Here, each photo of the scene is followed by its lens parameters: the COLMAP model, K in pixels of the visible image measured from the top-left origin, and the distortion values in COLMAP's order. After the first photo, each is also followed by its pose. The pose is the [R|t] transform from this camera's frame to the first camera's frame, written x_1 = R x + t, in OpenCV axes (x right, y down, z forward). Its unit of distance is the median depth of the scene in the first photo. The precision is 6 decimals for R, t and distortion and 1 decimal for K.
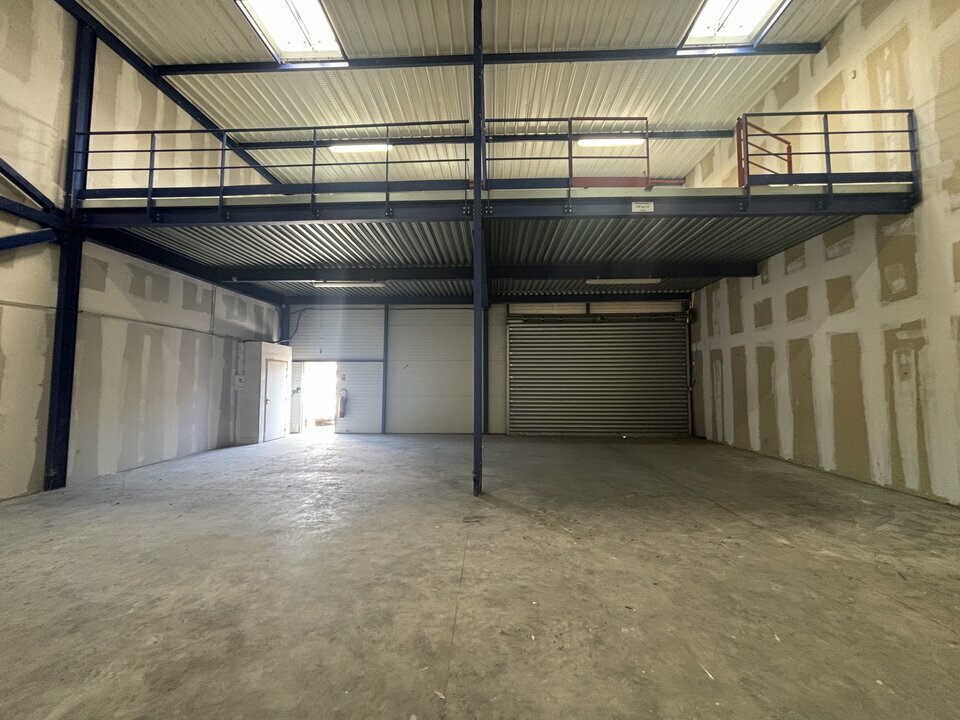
lens RADIAL K [[383.8, 0, 476.4], [0, 383.8, 359.0], [0, 0, 1]] dist [0.001326, -0.000832]
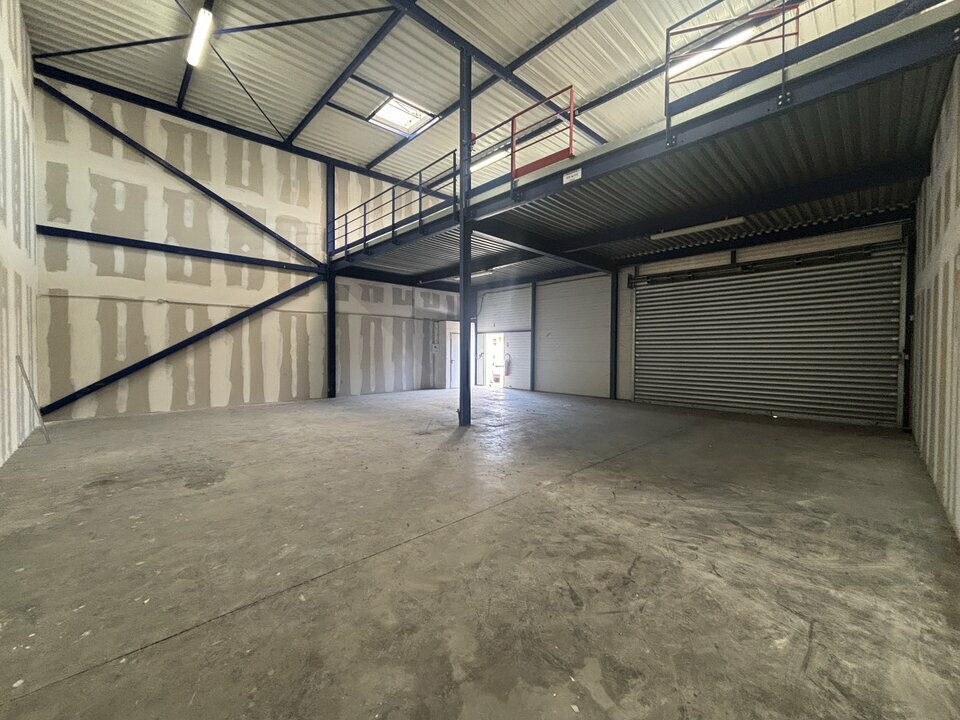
lens RADIAL K [[383.8, 0, 478.9], [0, 383.8, 359.2], [0, 0, 1]] dist [0.001326, -0.000832]
pose [[0.725176, 0.016744, -0.688359, 0.904047], [0.040256, 0.996963, 0.066659, 0.014844], [0.687385, -0.076050, 0.722300, 0.039684]]
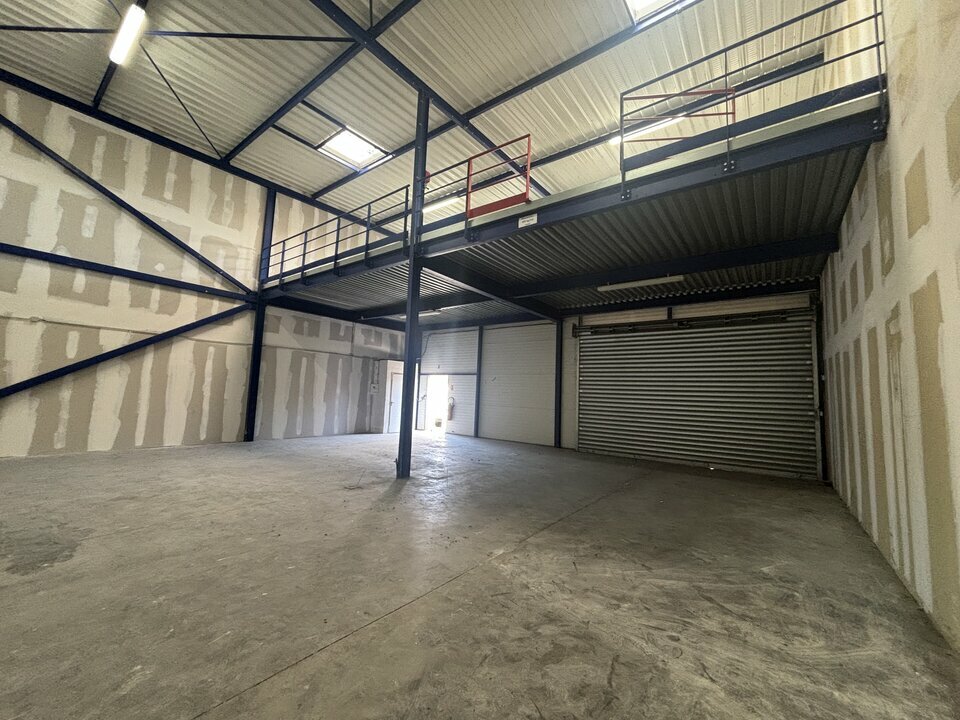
lens RADIAL K [[385.8, 0, 477.3], [0, 385.8, 359.7], [0, 0, 1]] dist [-0.001344, 0.001015]
pose [[0.819229, -0.021407, -0.573067, 0.840943], [-0.002061, 0.999187, -0.040270, 0.014583], [0.573463, 0.034172, 0.818518, 0.088515]]
